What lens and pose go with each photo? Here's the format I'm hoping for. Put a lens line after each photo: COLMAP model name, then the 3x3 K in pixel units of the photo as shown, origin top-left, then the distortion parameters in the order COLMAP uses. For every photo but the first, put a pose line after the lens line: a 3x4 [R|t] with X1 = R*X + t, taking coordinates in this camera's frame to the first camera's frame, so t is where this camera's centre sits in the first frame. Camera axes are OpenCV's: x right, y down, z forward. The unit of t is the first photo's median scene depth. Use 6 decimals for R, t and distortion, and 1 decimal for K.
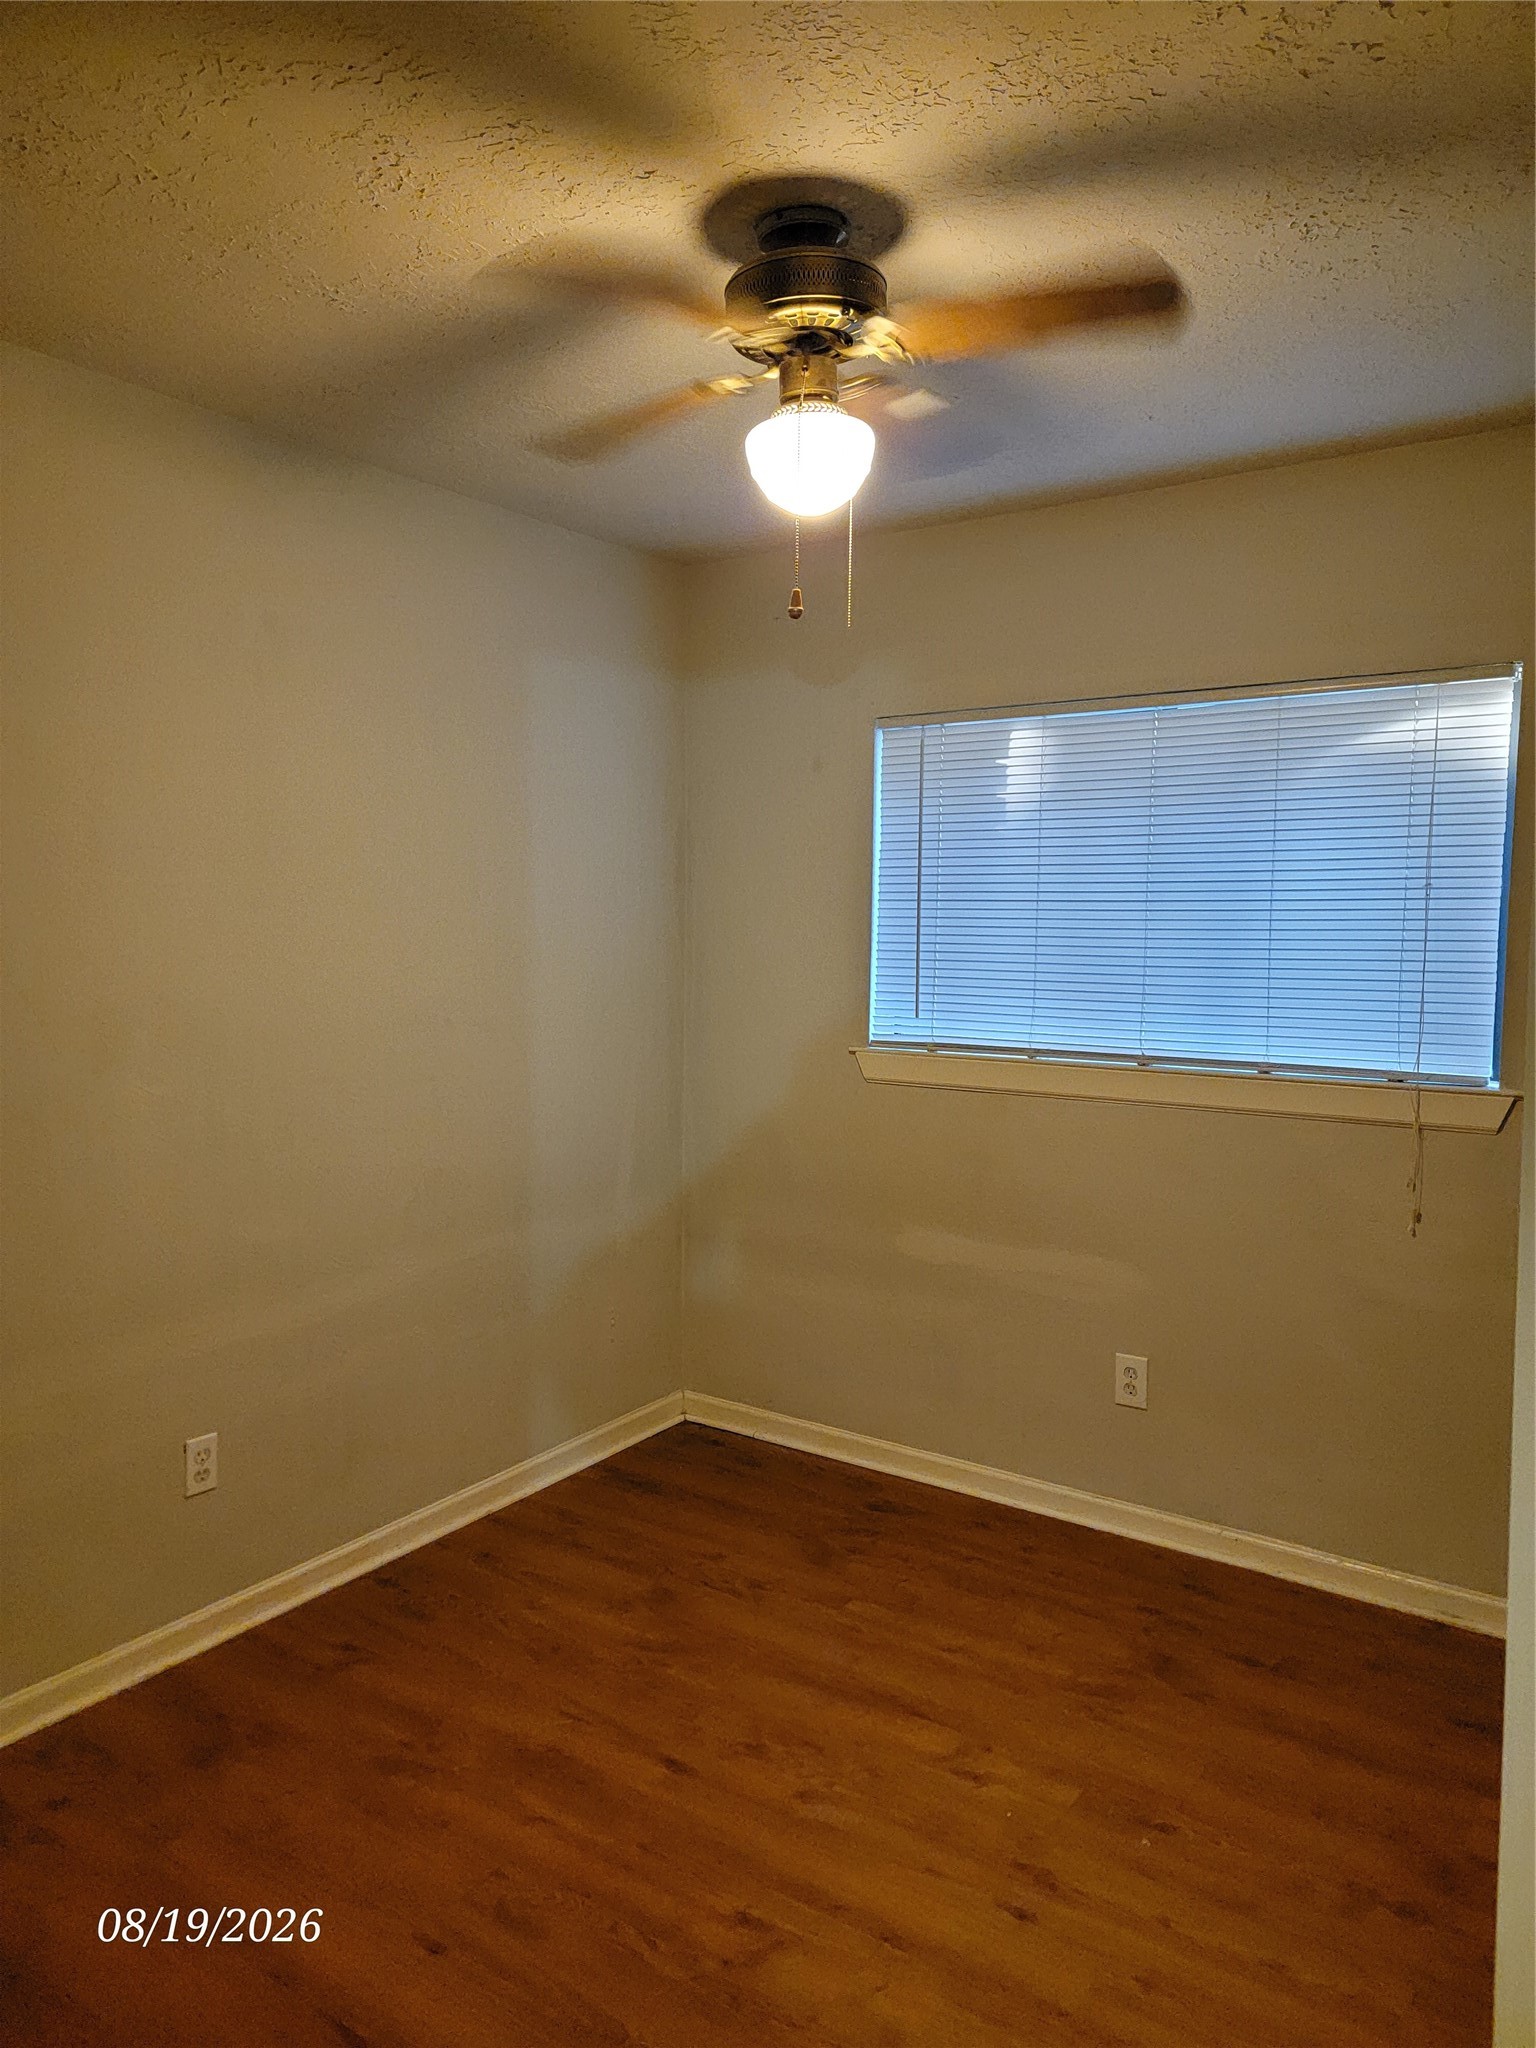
lens RADIAL K [[1441.8, 0, 768.0], [0, 1441.8, 1024.0], [0, 0, 1]] dist [0.003210, -0.000019]
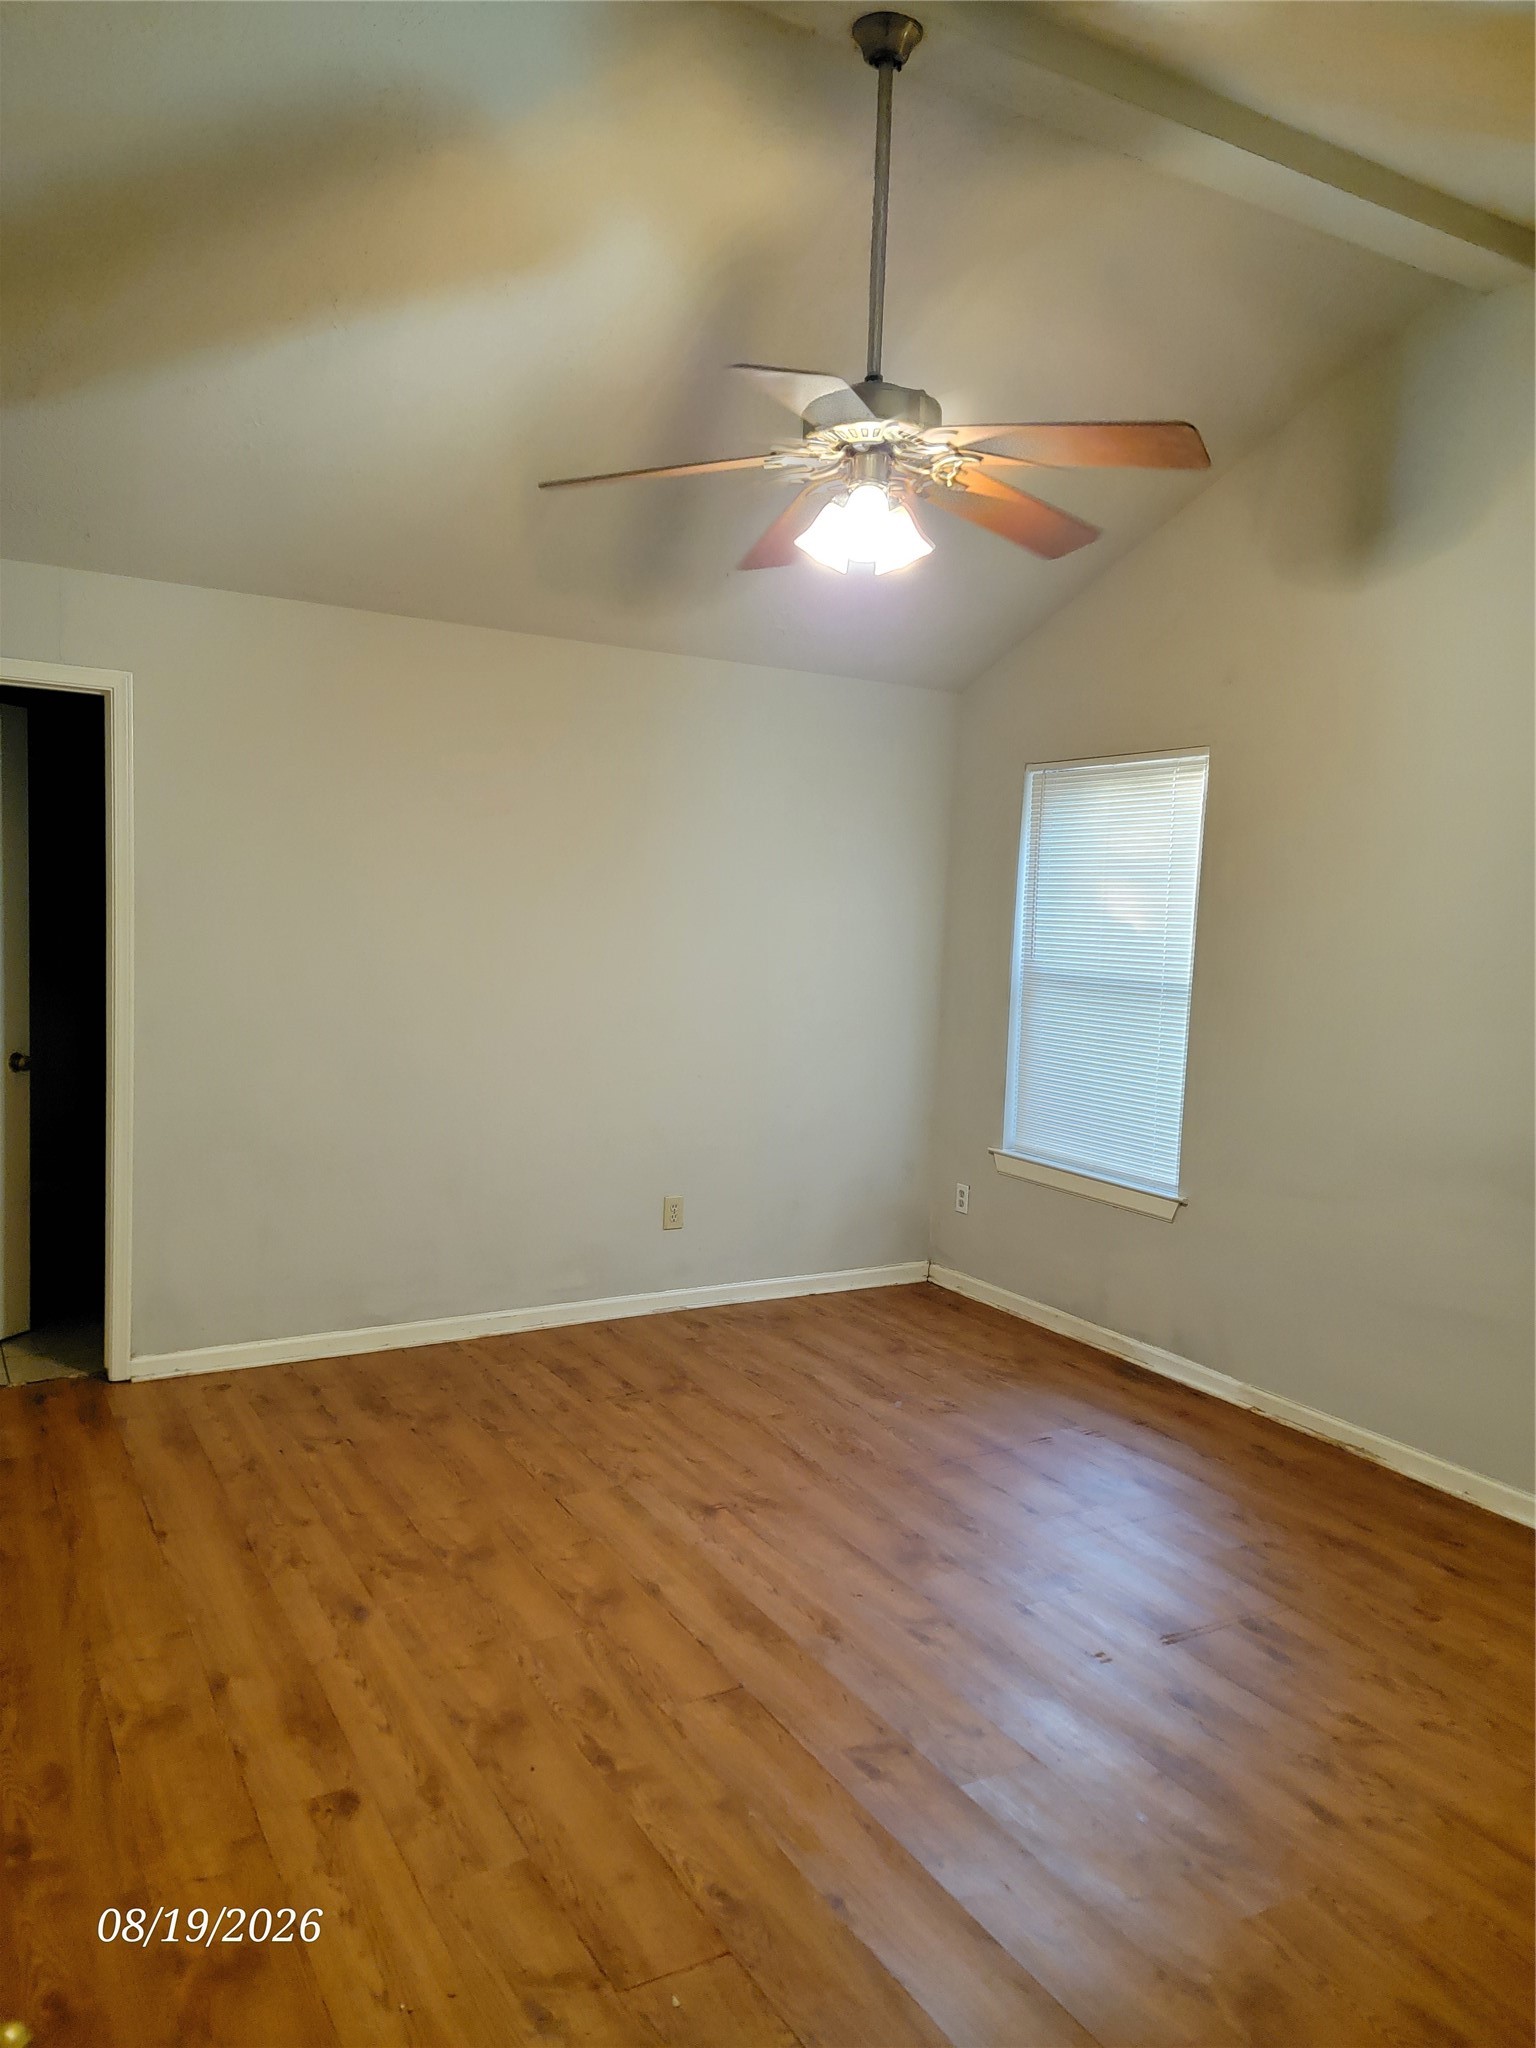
lens RADIAL K [[1441.8, 0, 768.0], [0, 1441.8, 1024.0], [0, 0, 1]] dist [0.003210, -0.000019]
pose [[0.895340, 0.042627, -0.443338, 0.461268], [-0.041945, 0.999055, 0.011349, 0.012303], [0.443403, 0.008434, 0.896283, -0.395750]]
